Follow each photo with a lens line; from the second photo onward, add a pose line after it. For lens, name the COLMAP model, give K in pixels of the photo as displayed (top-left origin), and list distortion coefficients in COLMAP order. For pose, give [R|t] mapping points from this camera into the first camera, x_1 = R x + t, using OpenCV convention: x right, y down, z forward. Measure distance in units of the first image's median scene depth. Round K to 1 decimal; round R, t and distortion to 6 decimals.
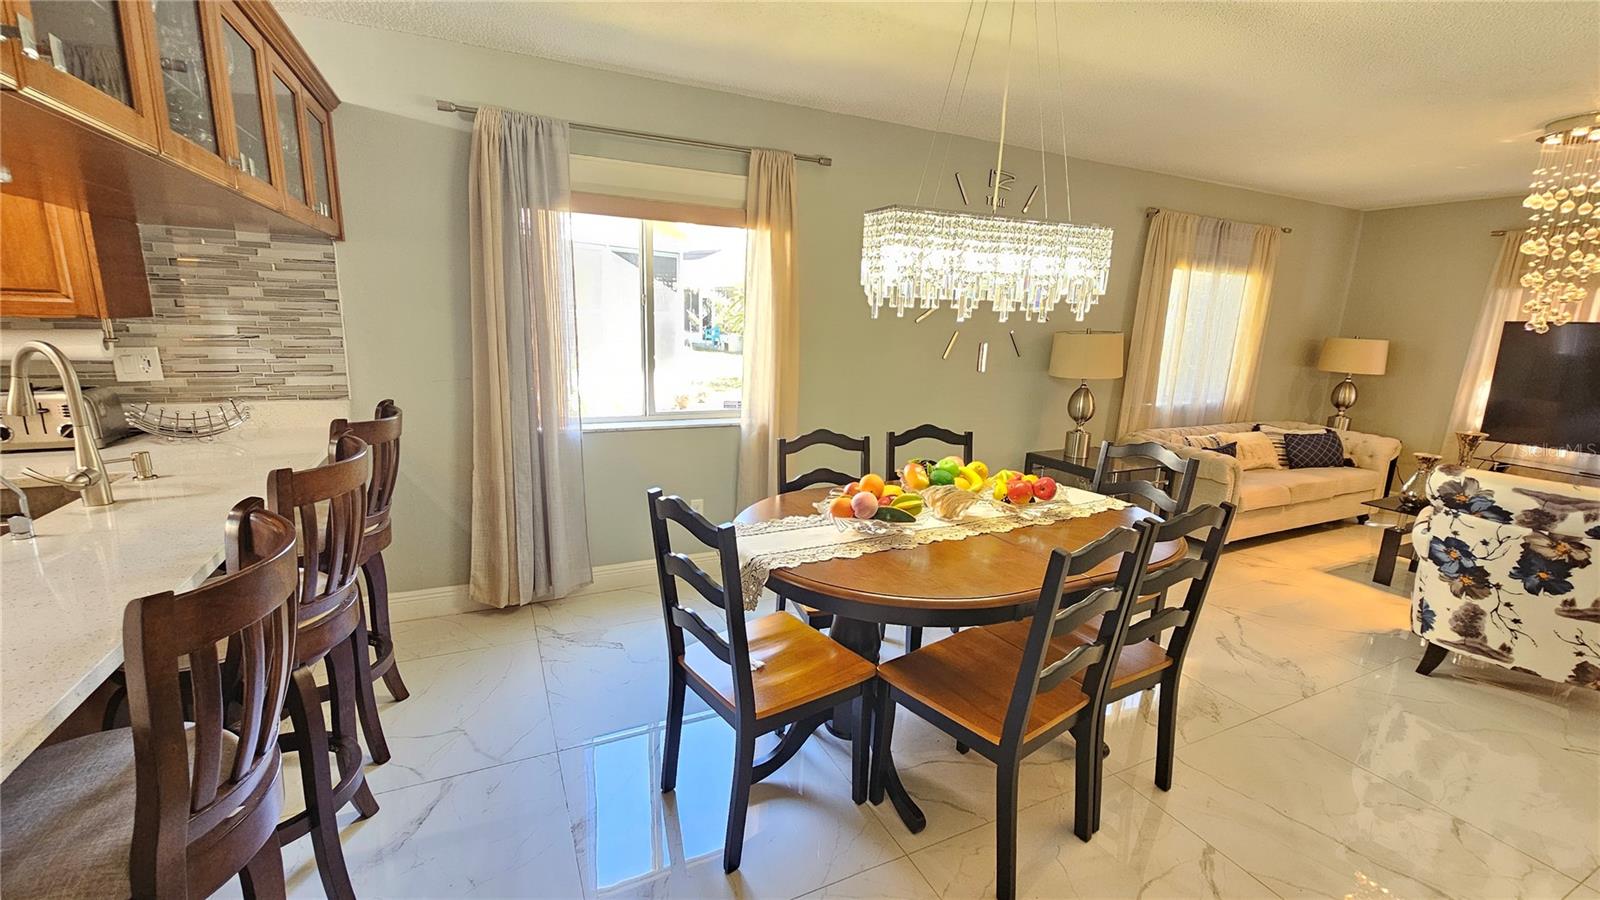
lens RADIAL K [[650.2, 0, 795.3], [0, 650.2, 457.5], [0, 0, 1]] dist [-0.001585, -0.000976]
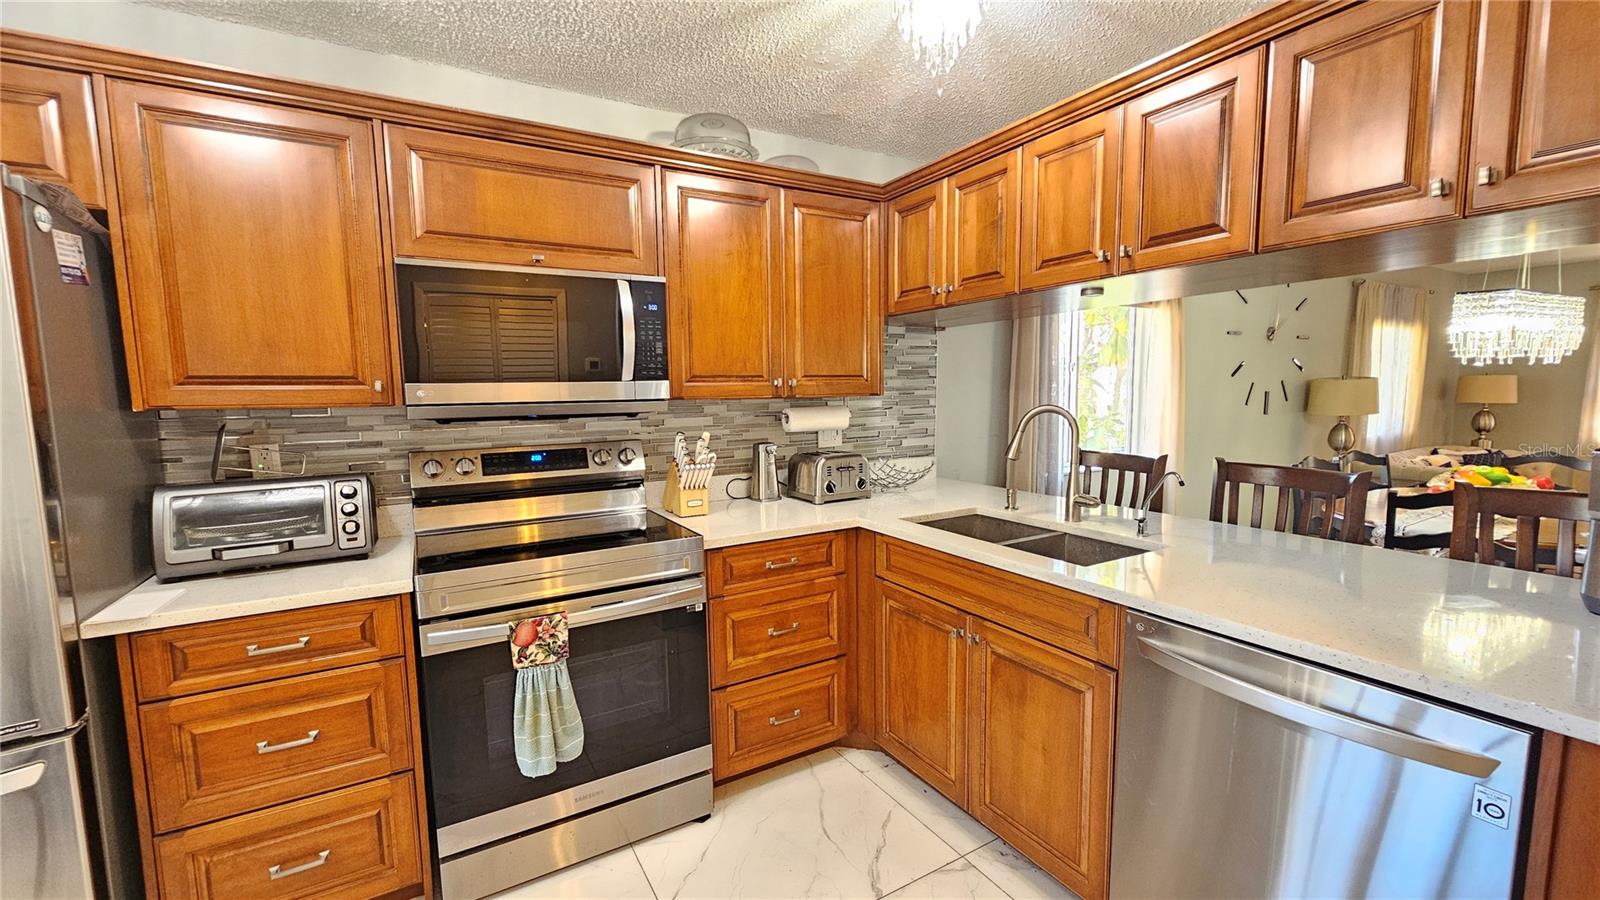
lens RADIAL K [[650.2, 0, 795.3], [0, 650.2, 457.5], [0, 0, 1]] dist [-0.001585, -0.000976]
pose [[0.995685, -0.058714, 0.071862, -1.083595], [0.066213, 0.992067, -0.106861, 0.029238], [-0.065017, 0.111158, 0.991674, -0.211904]]
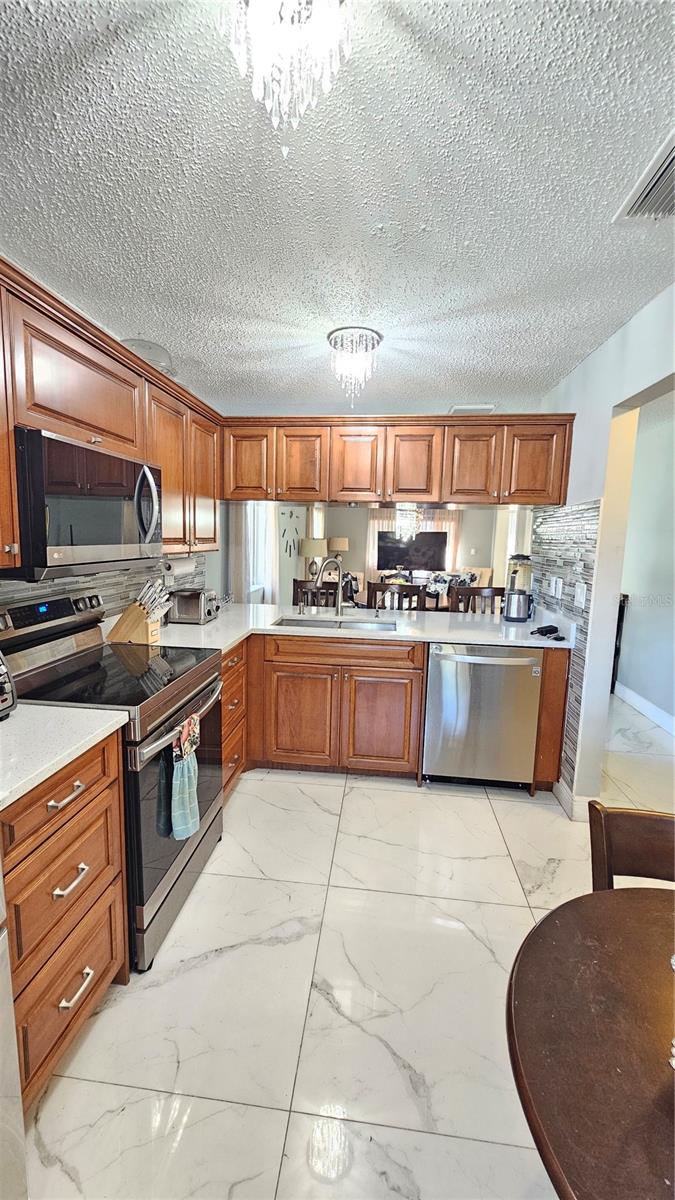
lens RADIAL K [[487.7, 0, 330.8], [0, 487.7, 598.0], [0, 0, 1]] dist [-0.001585, -0.000976]
pose [[0.537611, -0.130589, 0.833019, -1.743424], [0.175912, 0.983566, 0.040660, -0.057417], [-0.824639, 0.124679, 0.551748, -0.080174]]
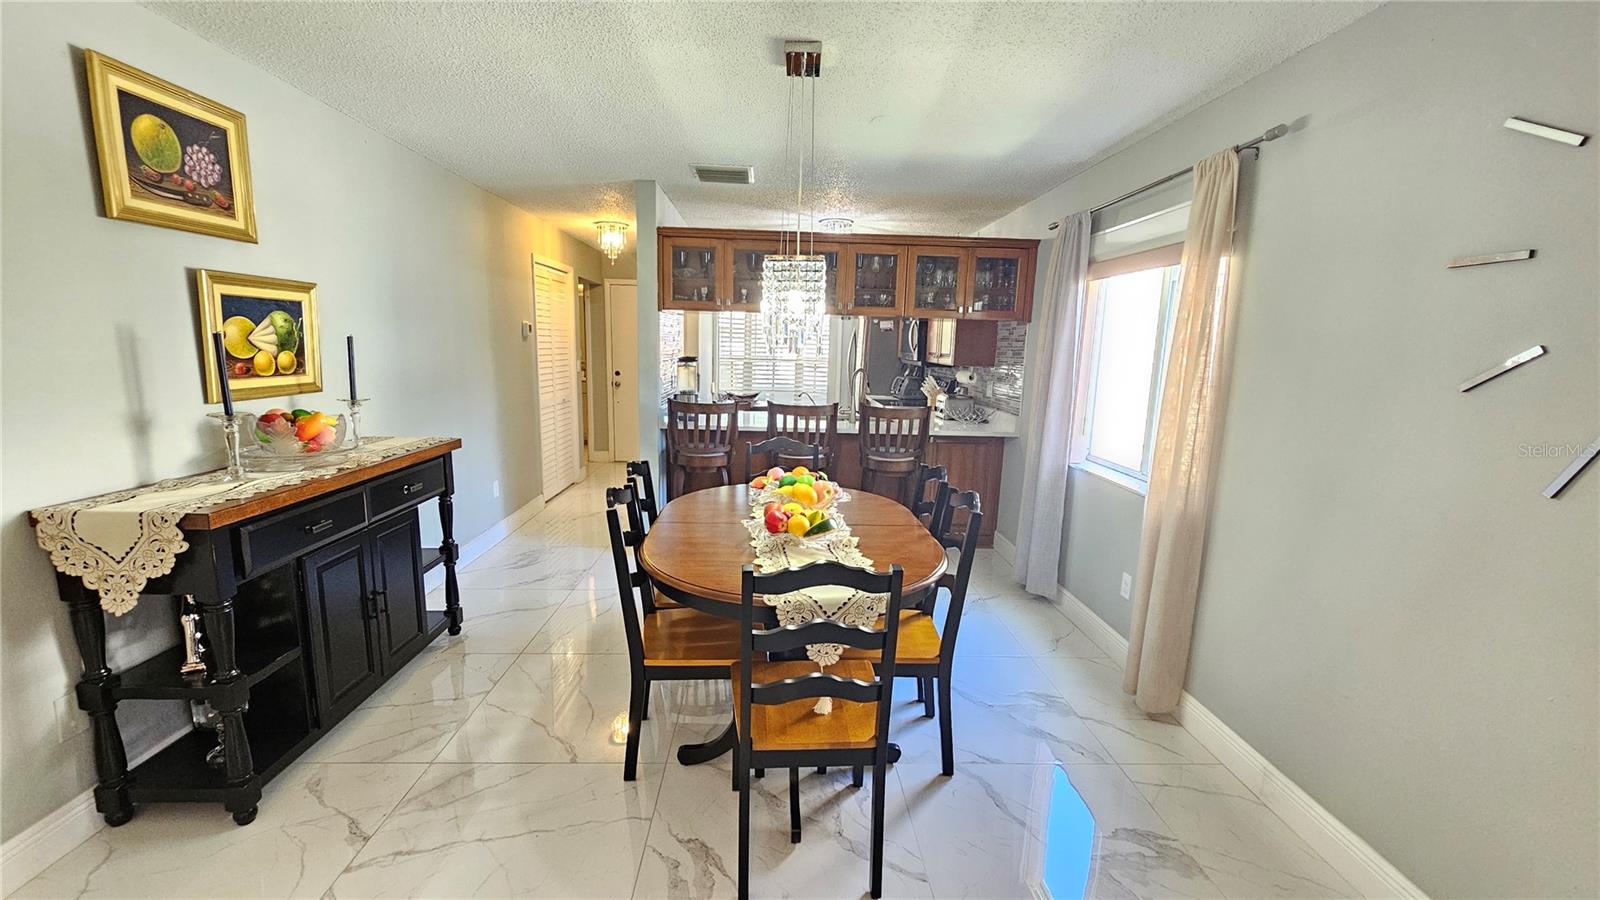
lens RADIAL K [[648.3, 0, 801.3], [0, 648.3, 455.6], [0, 0, 1]] dist [-0.000253, -0.000327]
pose [[-0.395531, 0.112559, -0.911529, 1.081463], [-0.236283, 0.946587, 0.219417, -0.238146], [0.887539, 0.302165, -0.347809, 1.164455]]
